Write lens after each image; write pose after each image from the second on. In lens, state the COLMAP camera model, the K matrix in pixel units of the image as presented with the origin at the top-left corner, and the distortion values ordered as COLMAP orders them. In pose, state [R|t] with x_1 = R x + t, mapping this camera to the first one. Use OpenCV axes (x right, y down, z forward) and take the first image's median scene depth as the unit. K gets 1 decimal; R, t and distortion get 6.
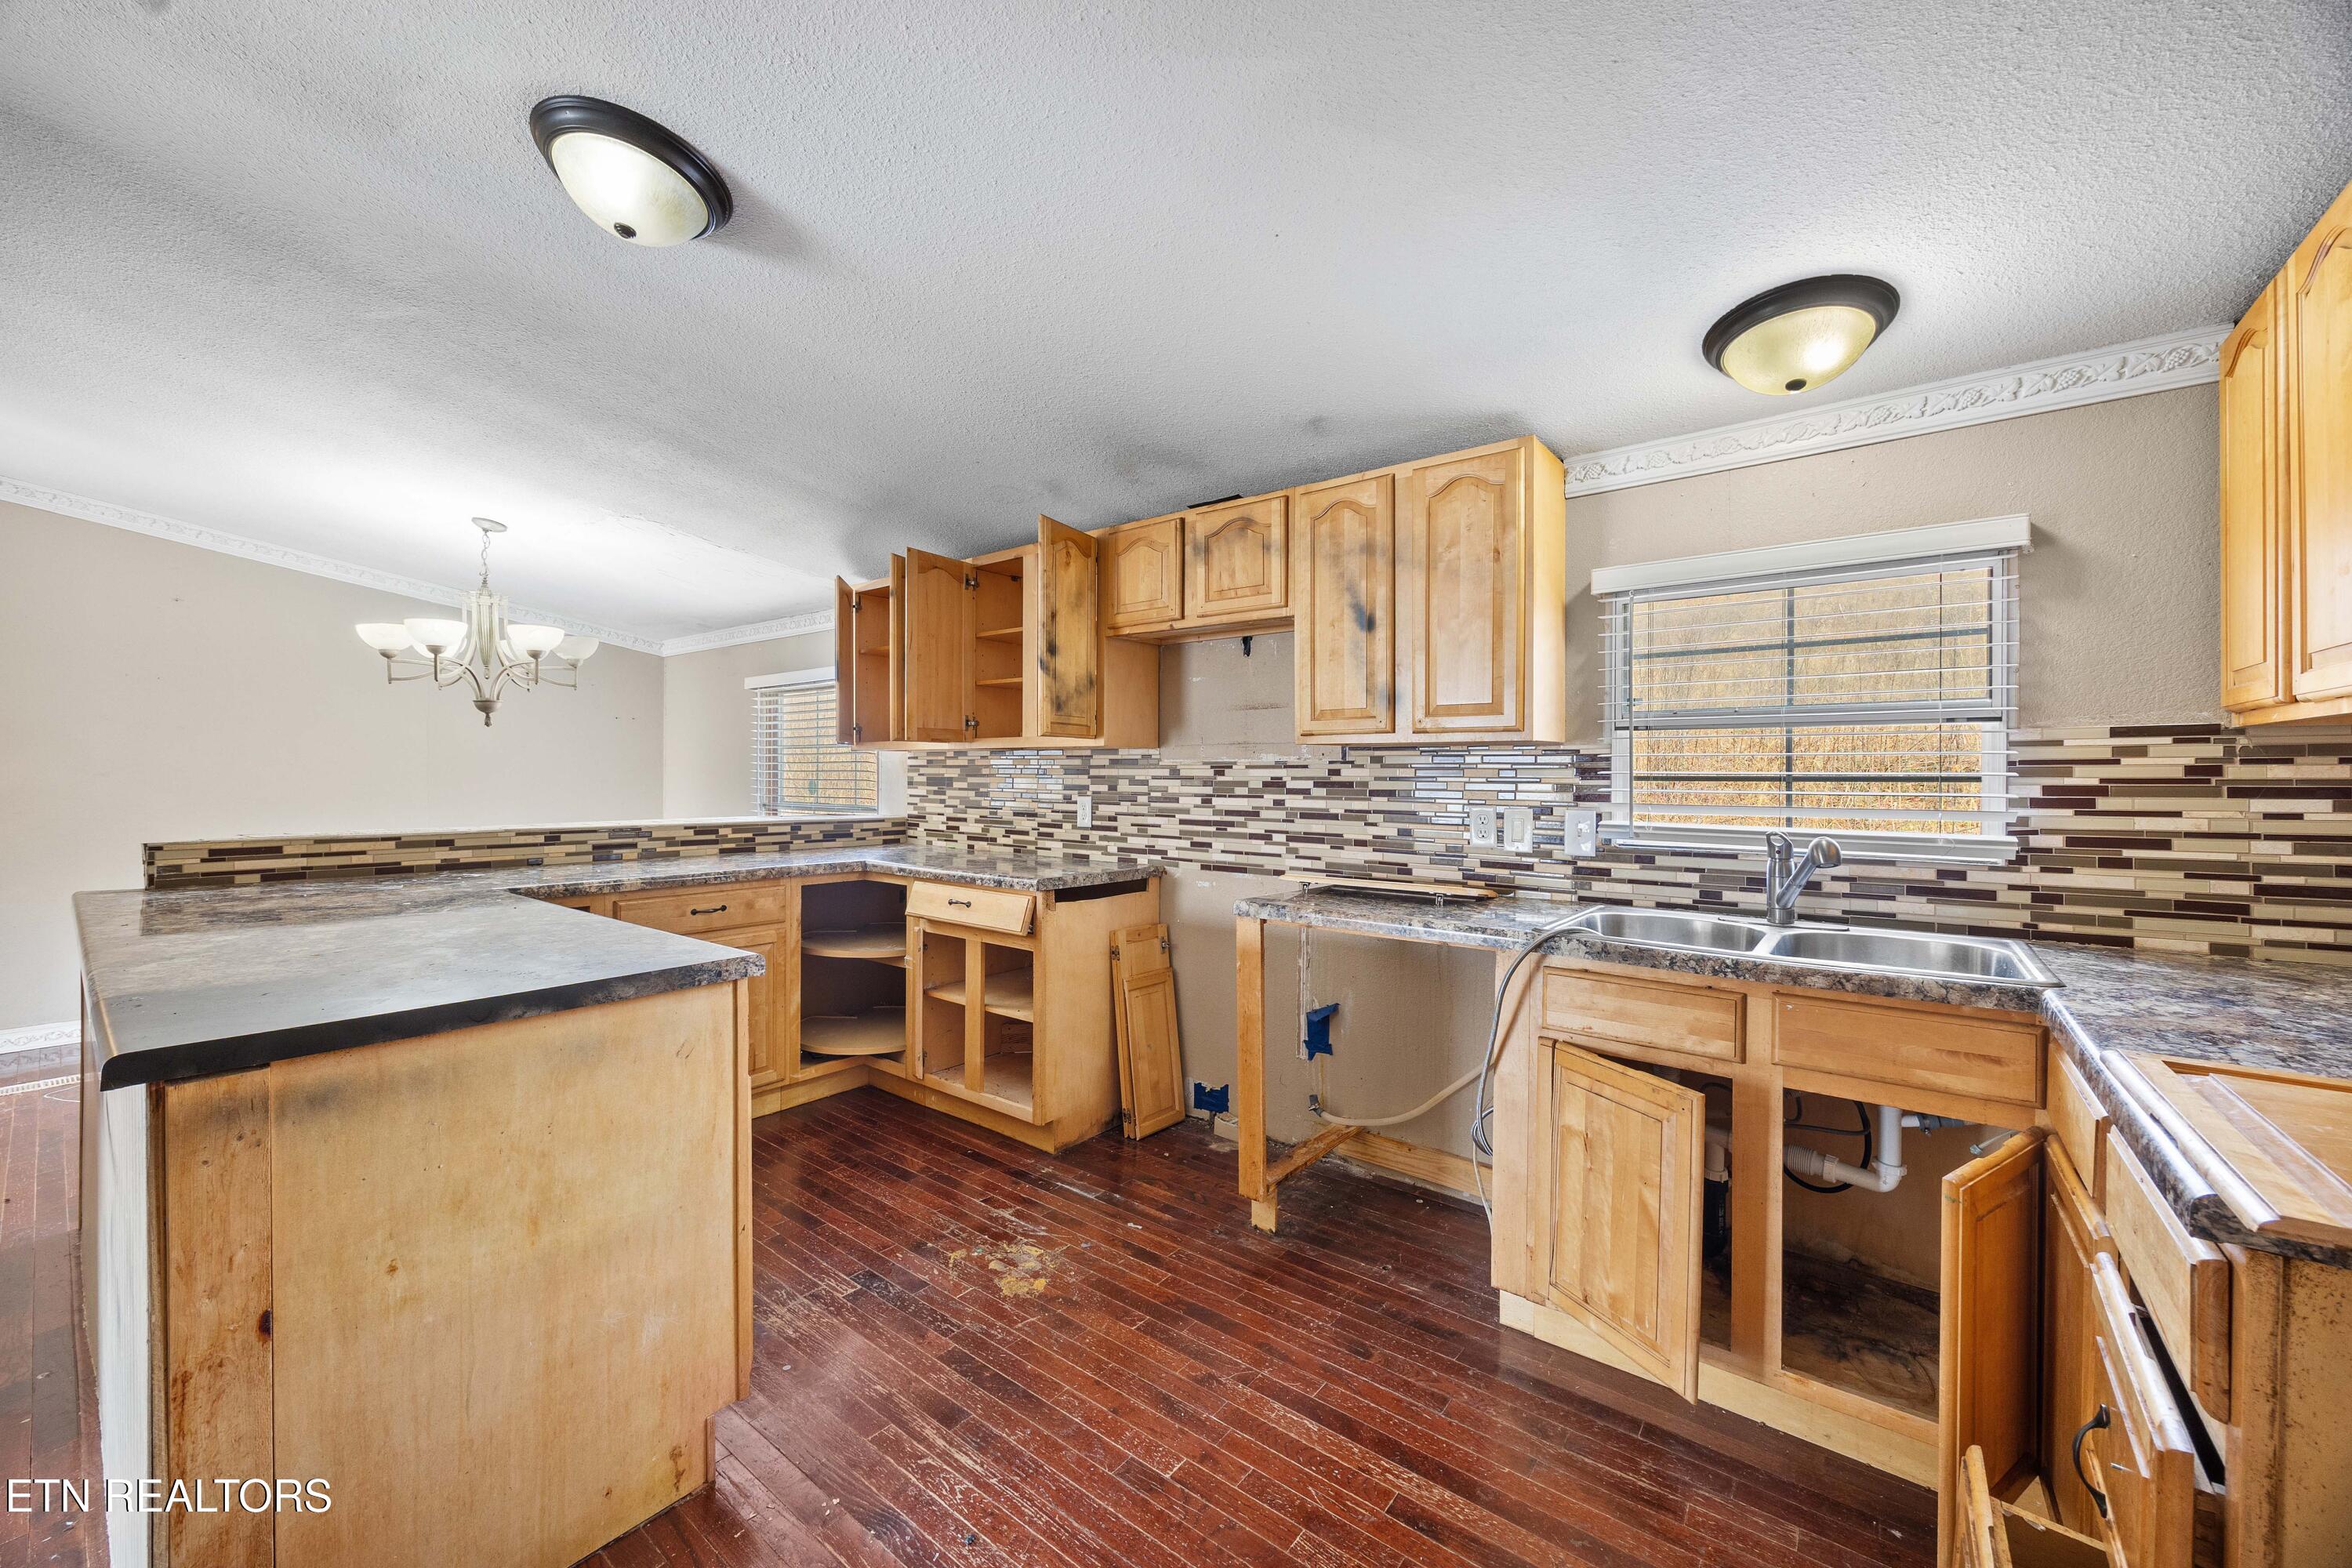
lens RADIAL K [[900.7, 0, 1177.2], [0, 900.7, 777.4], [0, 0, 1]] dist [-0.002269, -0.000131]
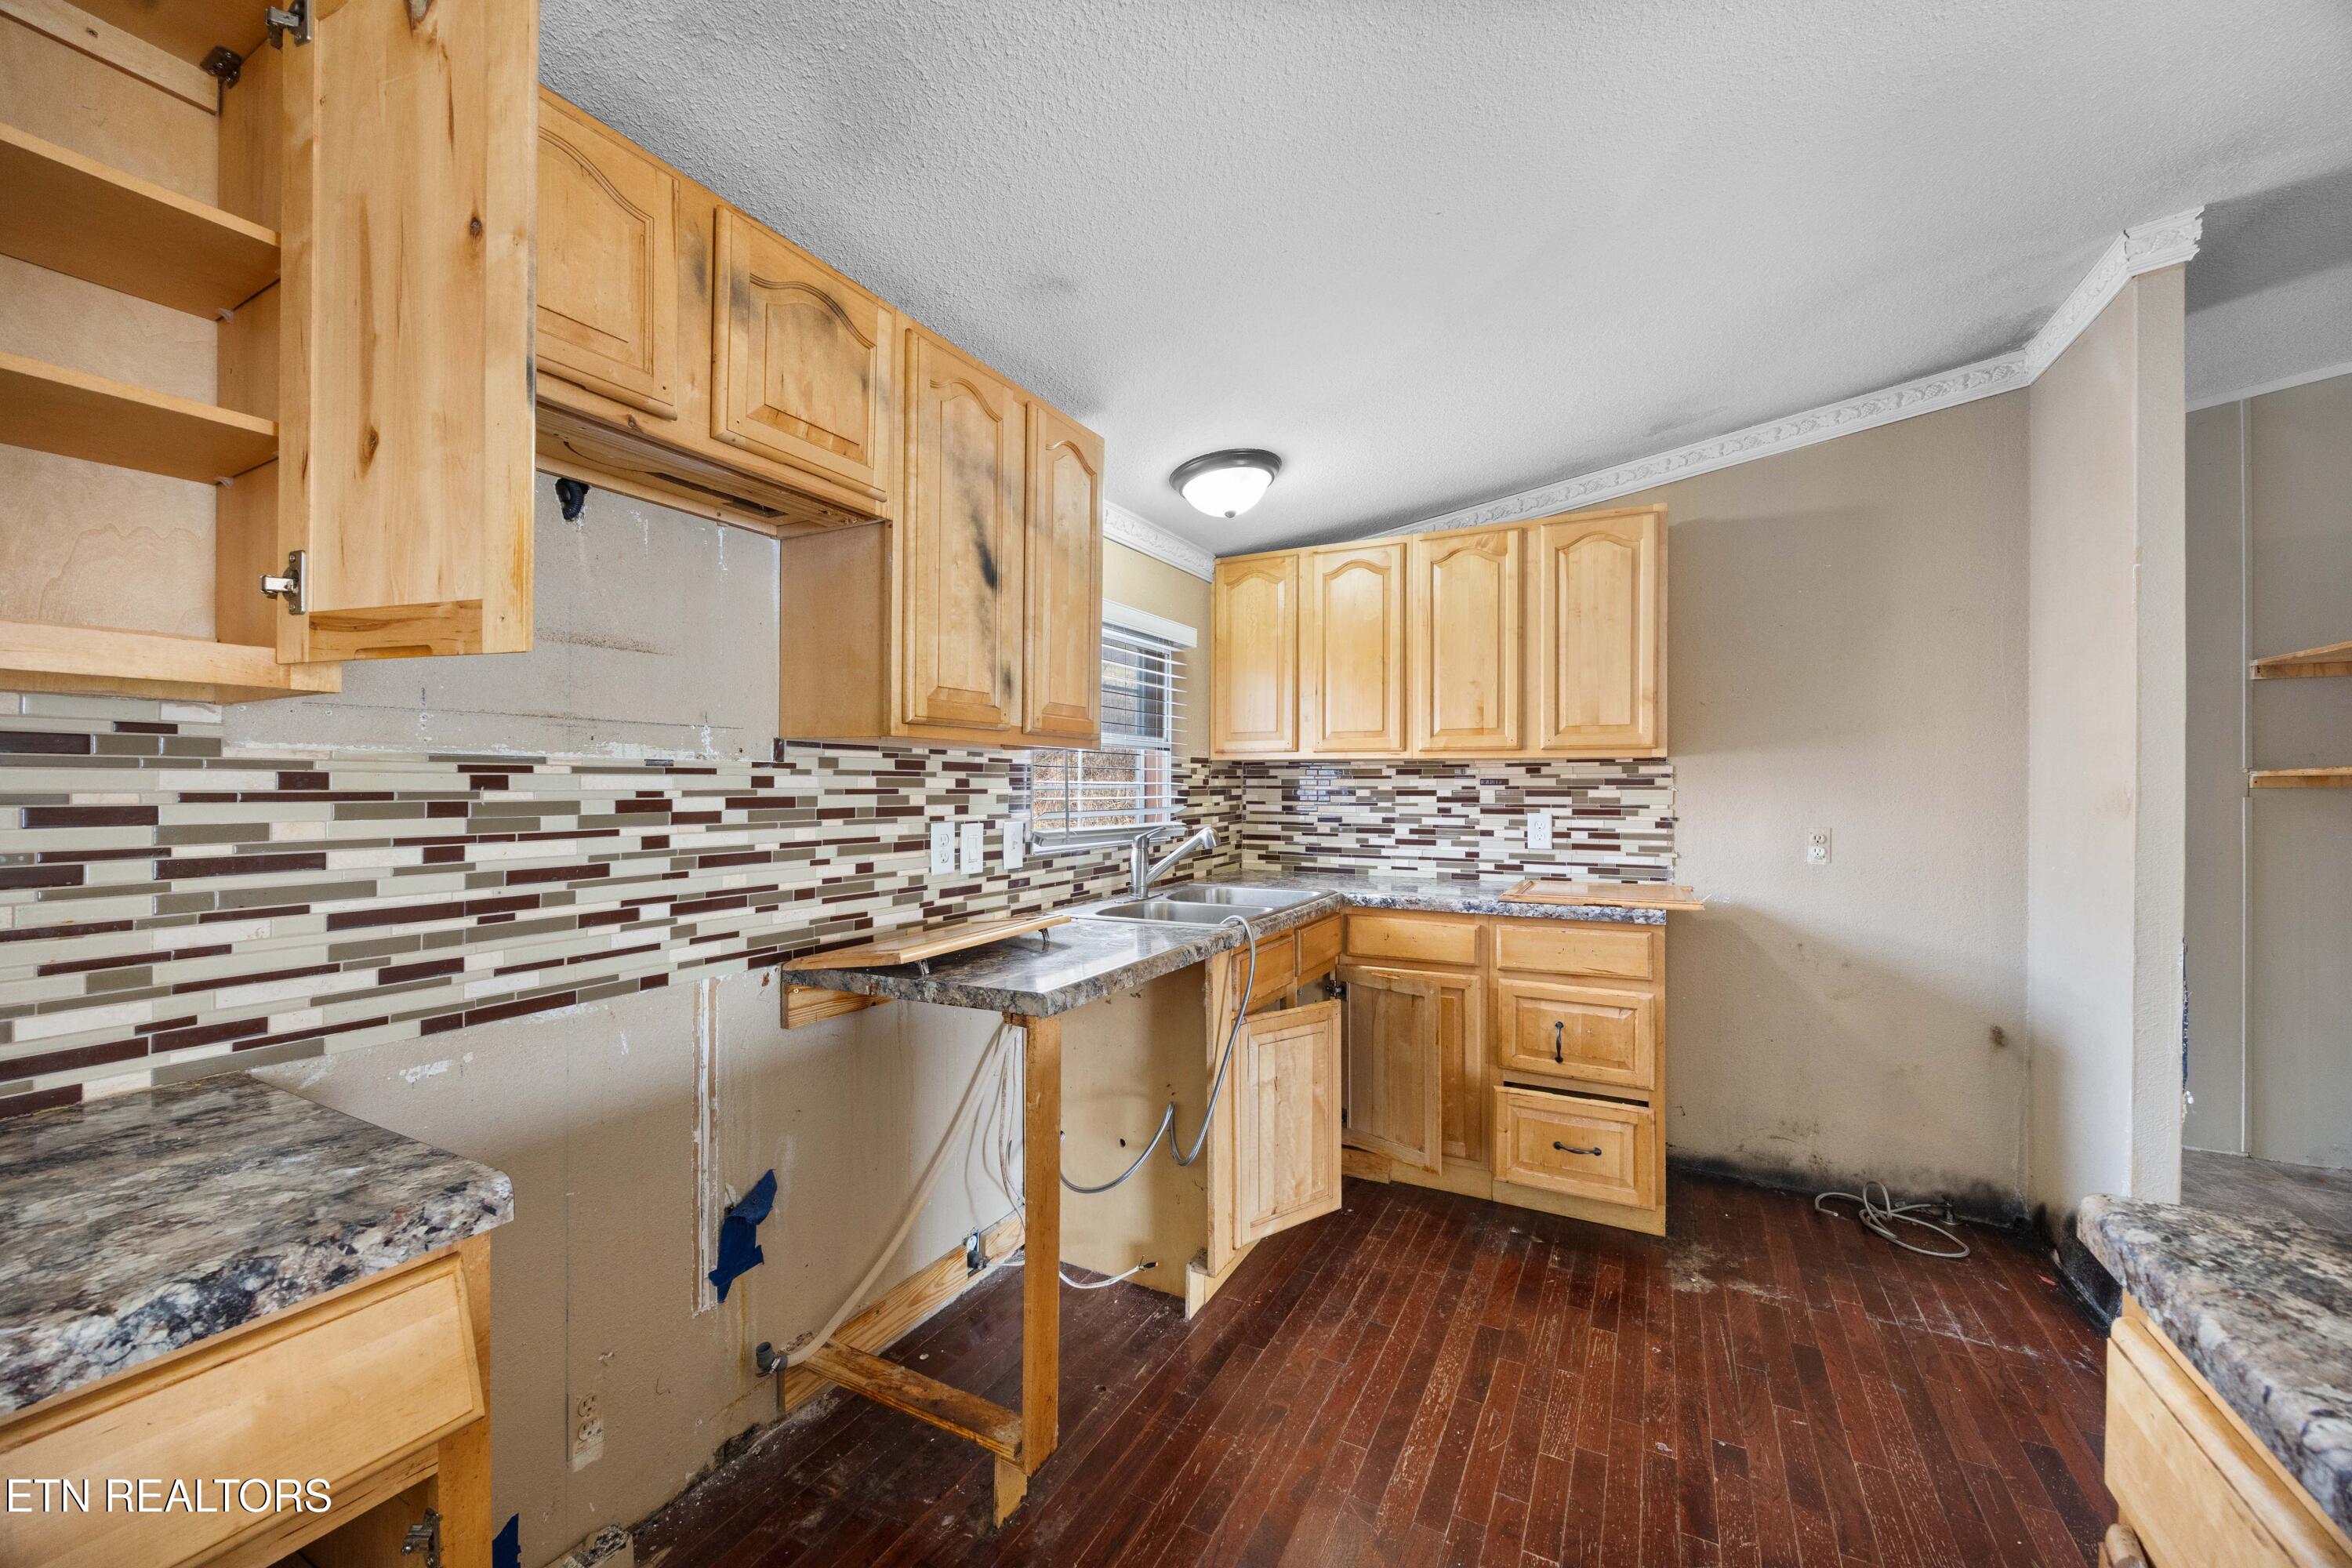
lens RADIAL K [[901.2, 0, 1173.9], [0, 901.2, 789.4], [0, 0, 1]] dist [-0.001130, -0.000228]
pose [[-0.172332, -0.009180, 0.984996, -0.399291], [0.001898, 0.999952, 0.009652, -0.005224], [-0.985037, 0.003532, -0.172307, 0.738909]]
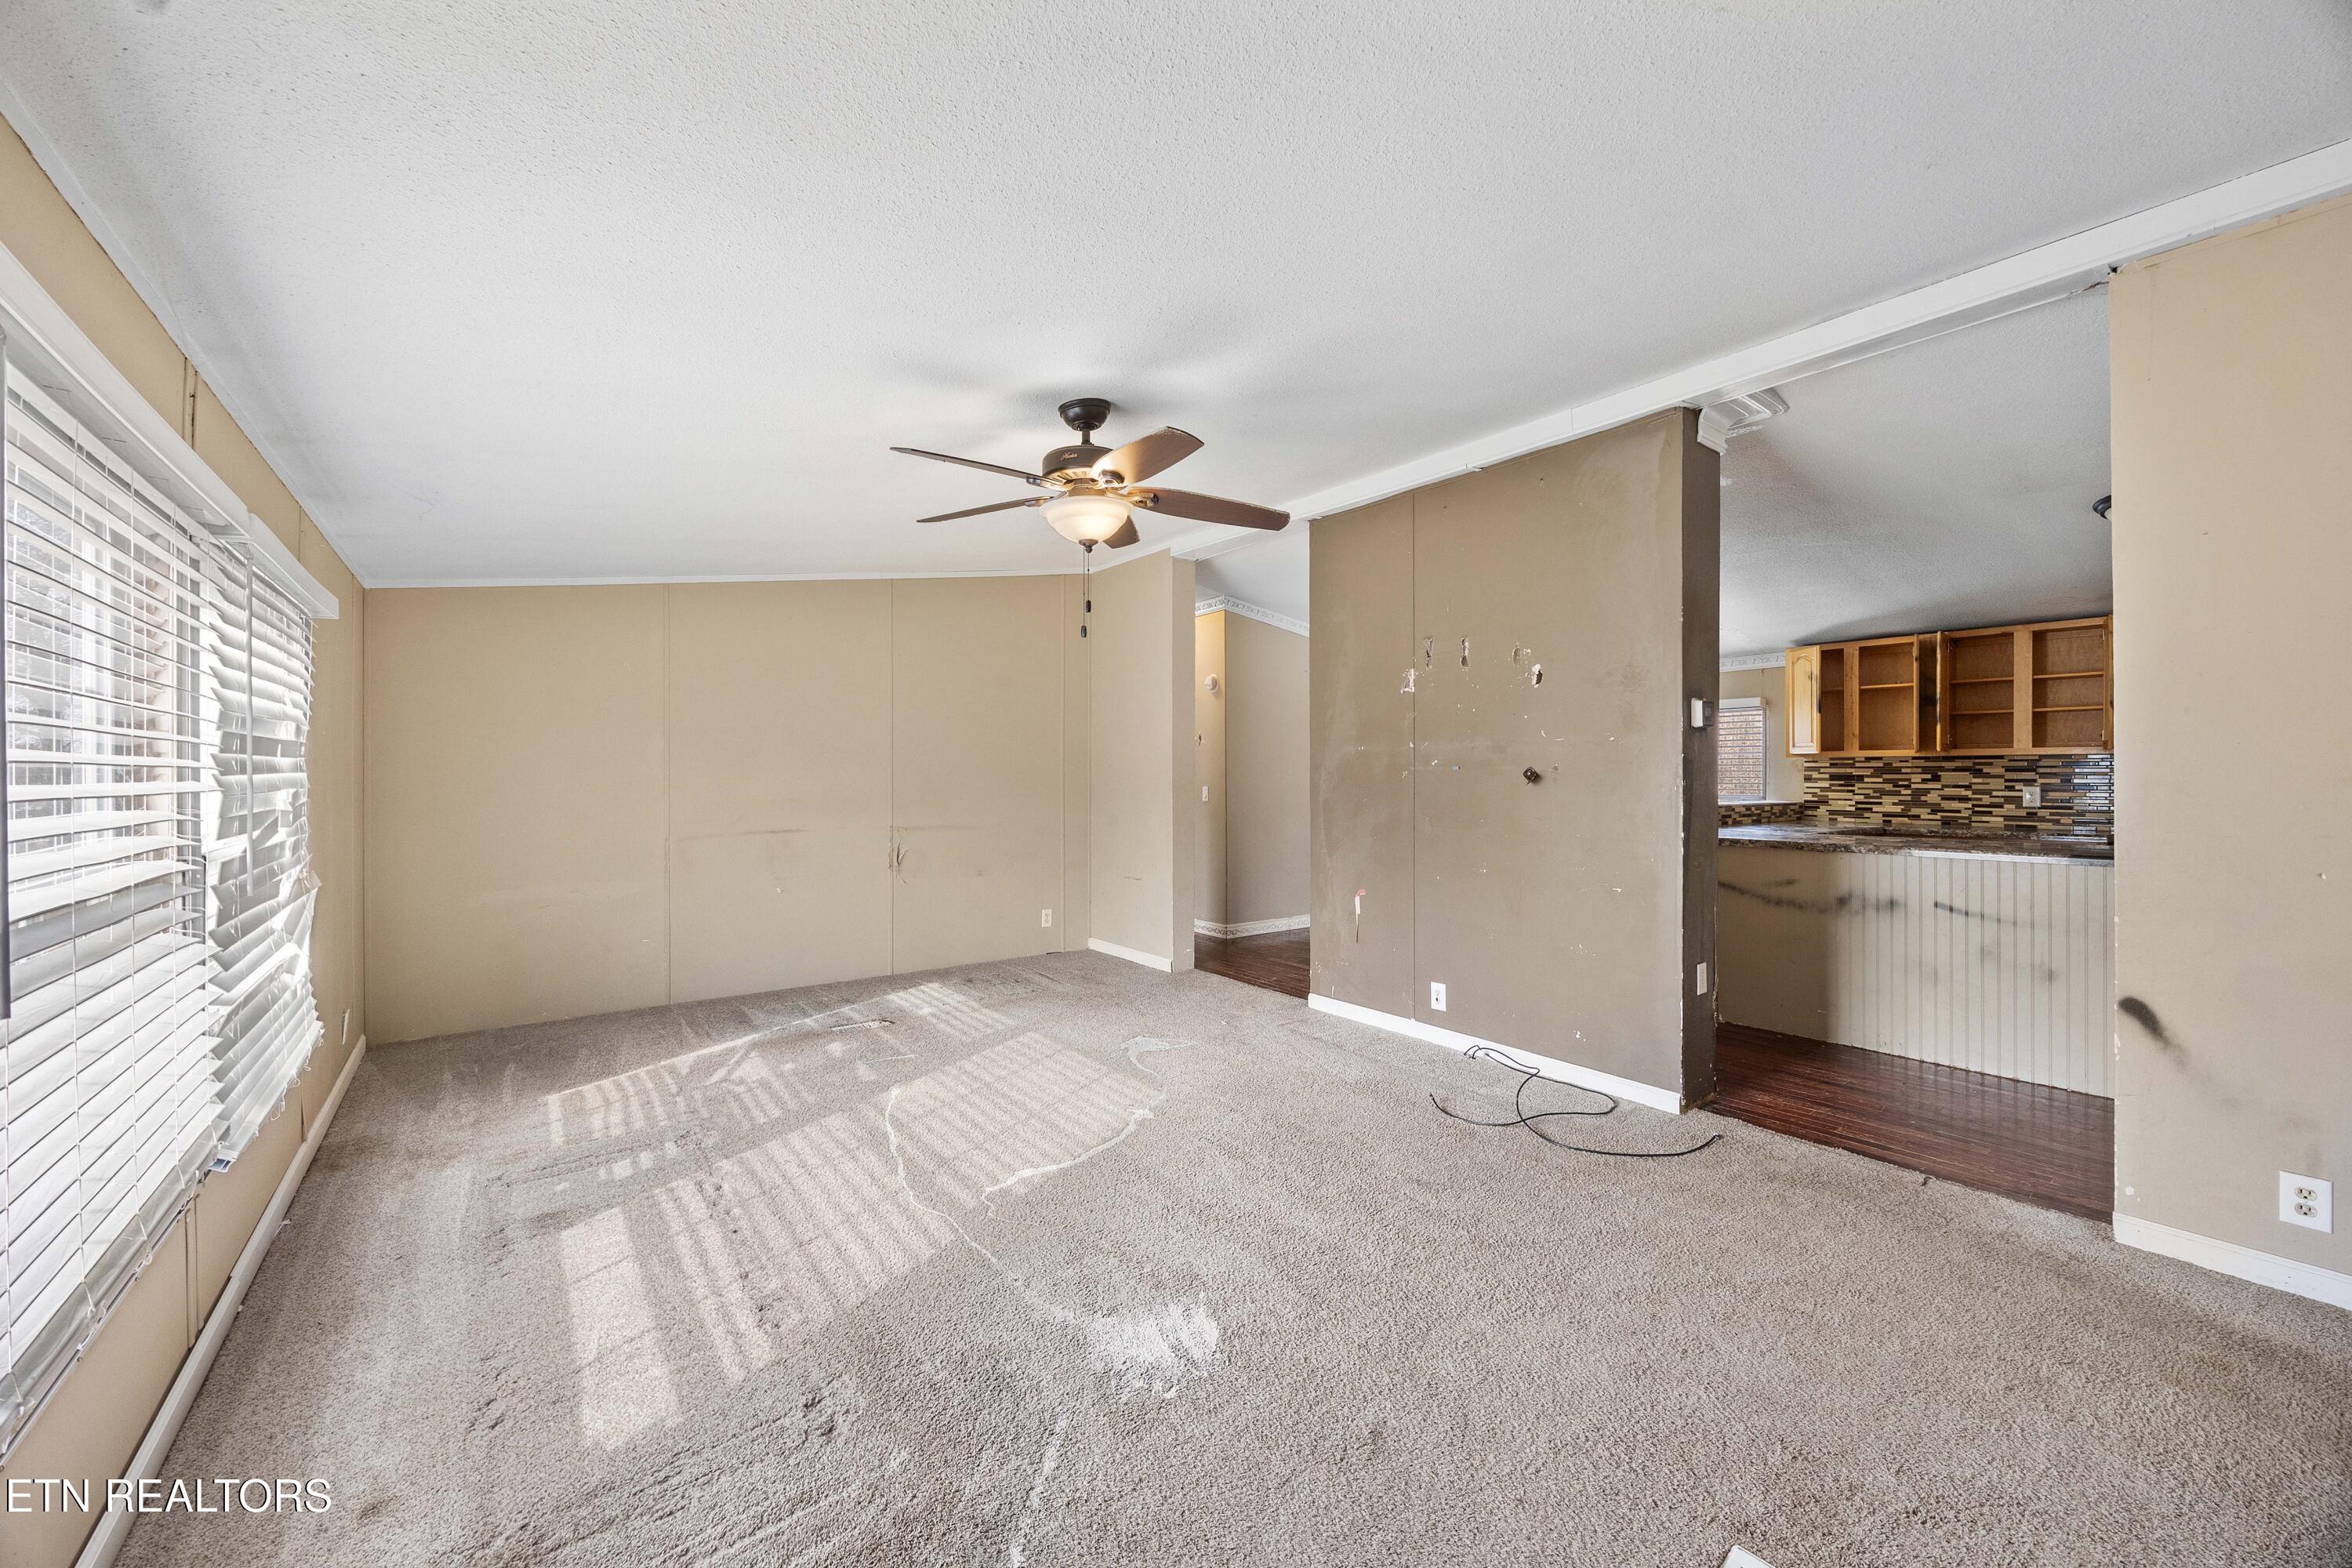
lens RADIAL K [[900.7, 0, 1177.2], [0, 900.7, 777.4], [0, 0, 1]] dist [-0.002269, -0.000131]
pose [[0.967555, -0.005515, -0.252602, -1.206449], [0.005344, 0.999985, -0.001363, 0.000425], [0.252605, -0.000032, 0.967569, -0.886827]]
